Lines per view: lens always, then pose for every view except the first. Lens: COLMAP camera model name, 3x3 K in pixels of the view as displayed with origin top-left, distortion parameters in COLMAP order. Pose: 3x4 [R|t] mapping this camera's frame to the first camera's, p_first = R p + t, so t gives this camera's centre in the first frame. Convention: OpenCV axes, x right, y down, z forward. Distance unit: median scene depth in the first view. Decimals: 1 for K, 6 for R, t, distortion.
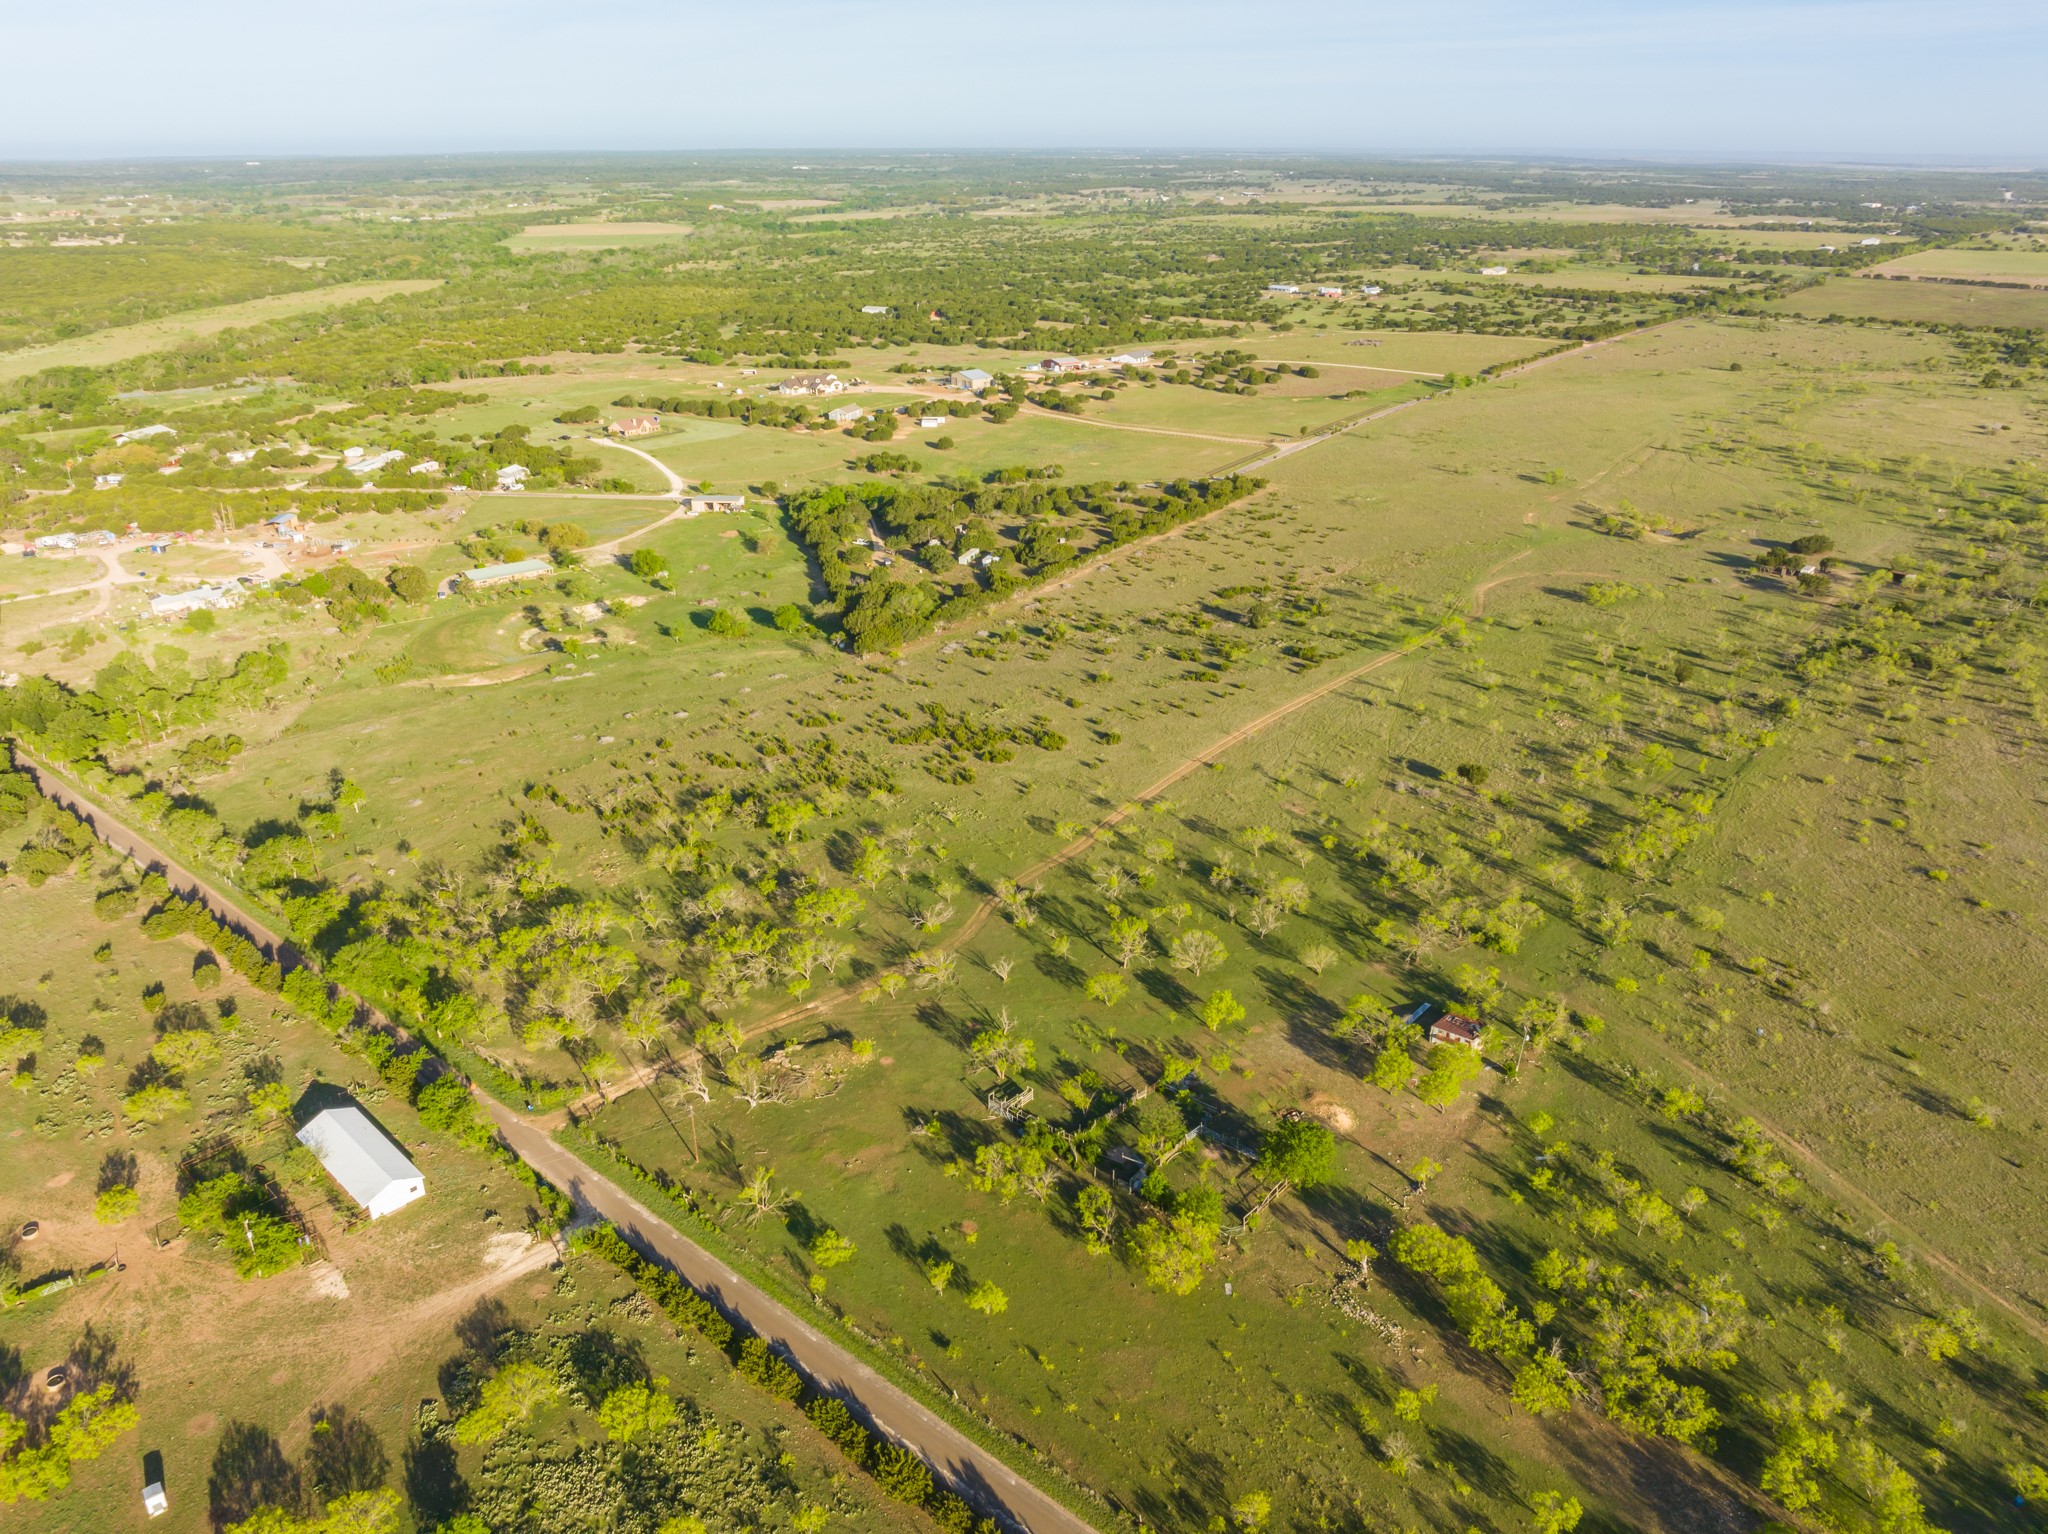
lens RADIAL K [[1457.1, 0, 1022.3], [0, 1457.1, 763.1], [0, 0, 1]] dist [-0.044651, 0.013726]
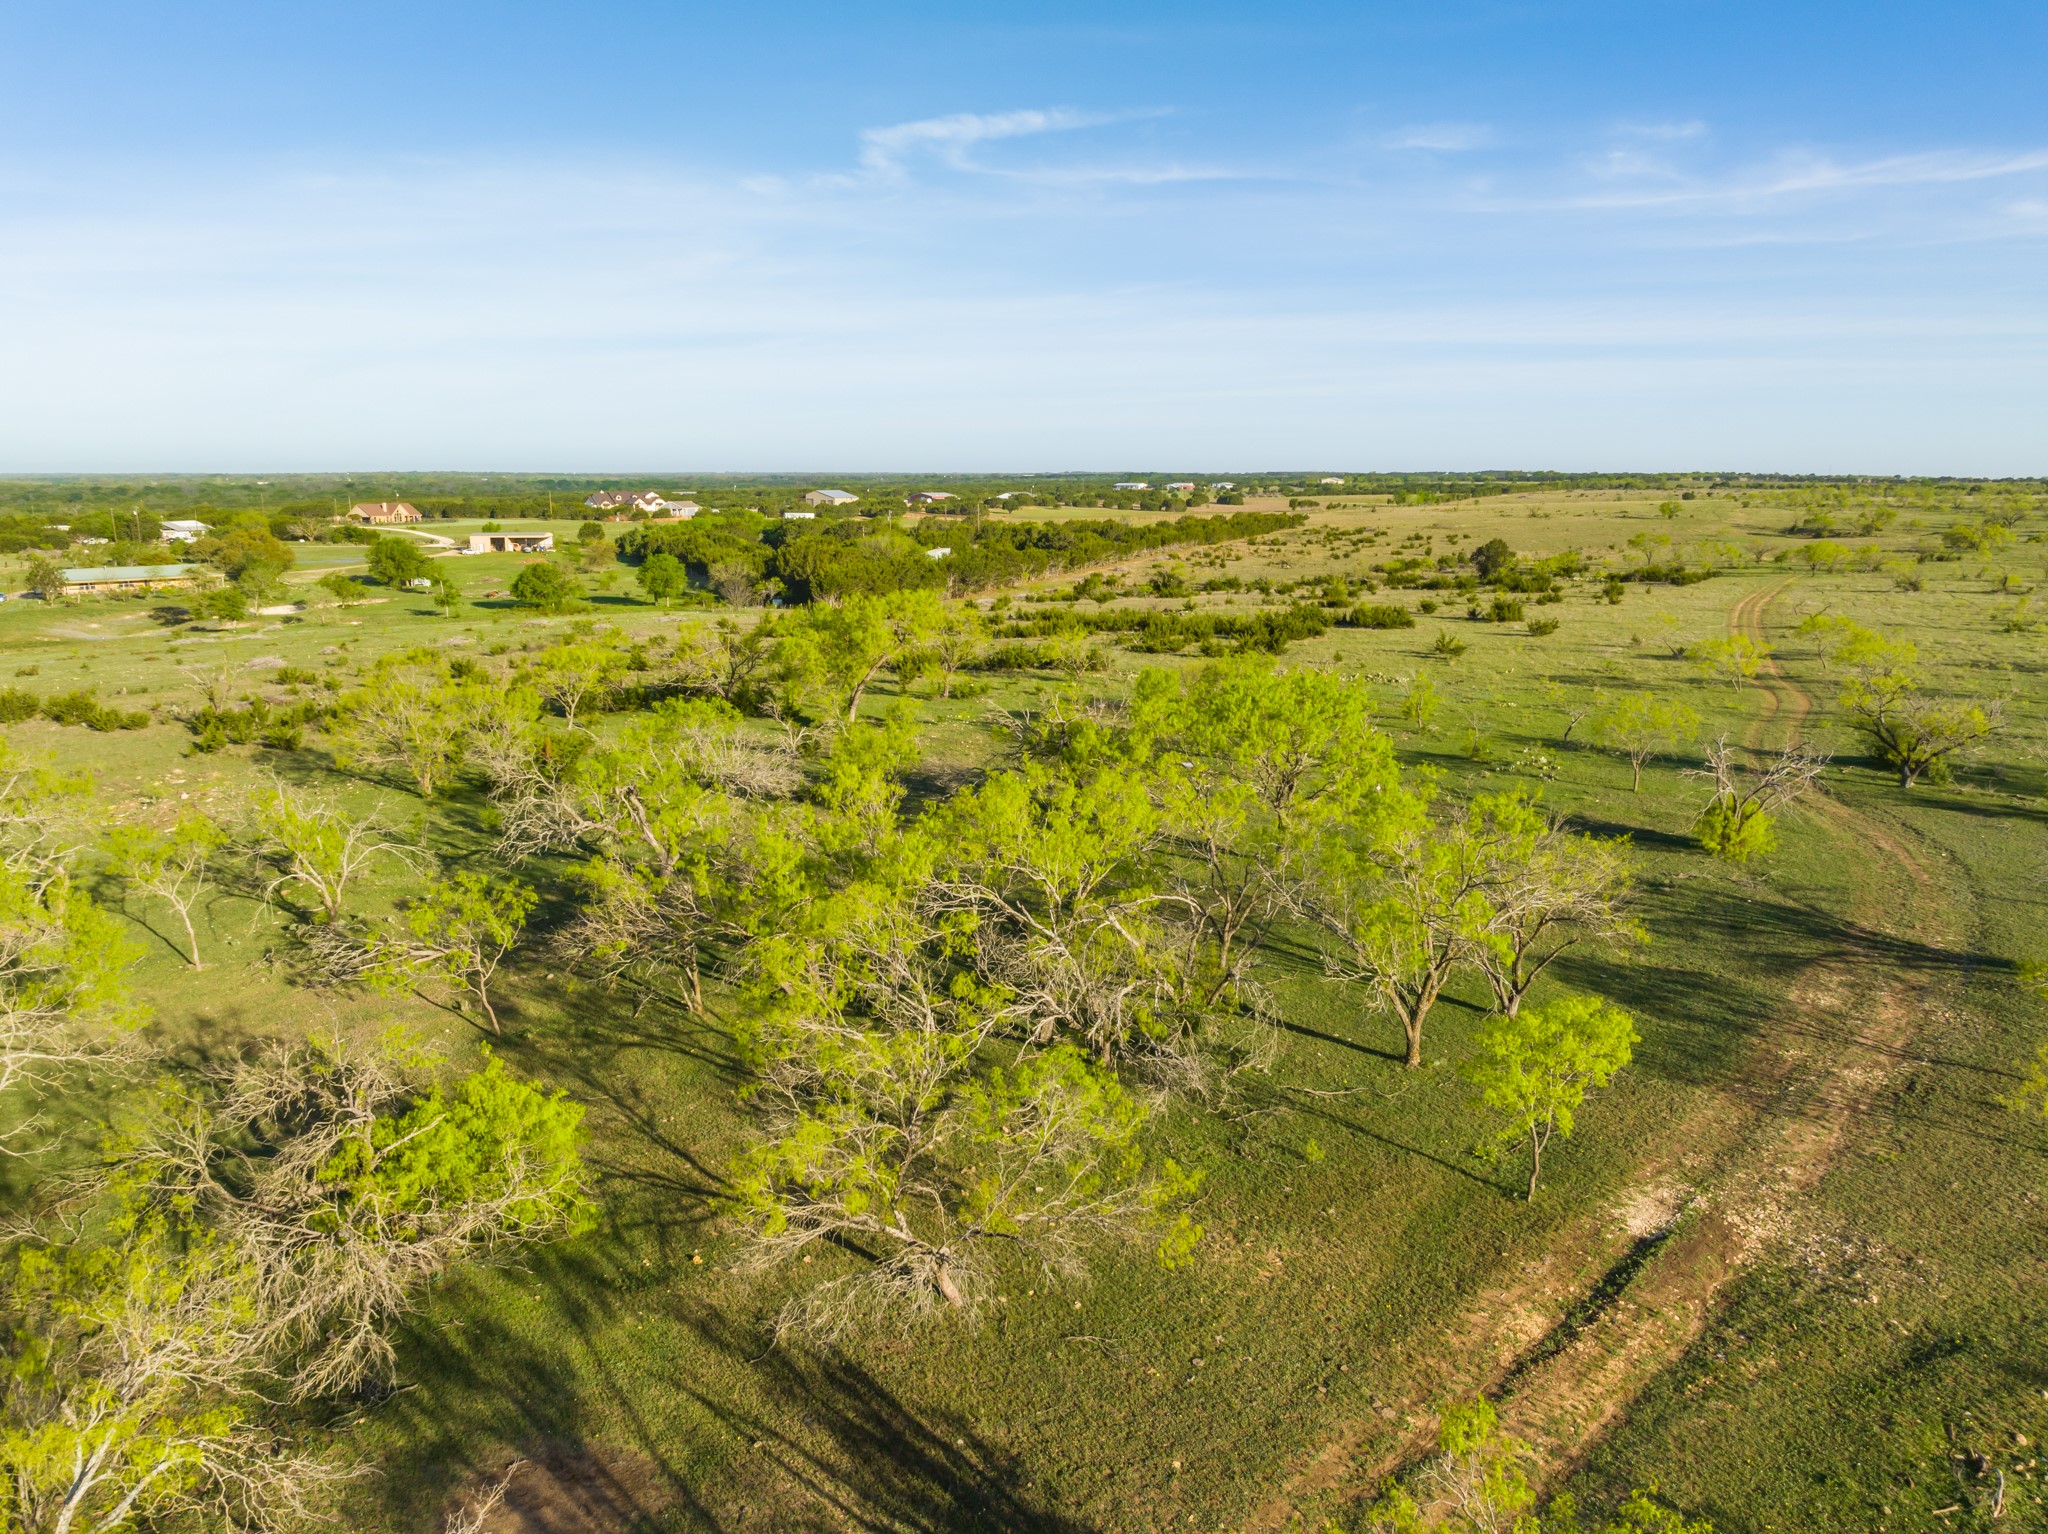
lens RADIAL K [[1457.1, 0, 1022.5], [0, 1457.1, 779.2], [0, 0, 1]] dist [-0.044651, 0.013726]
pose [[0.987783, -0.029981, 0.152927, -0.163363], [0.058883, 0.980375, -0.188140, 0.115240], [-0.144286, 0.194847, 0.970163, 0.677540]]
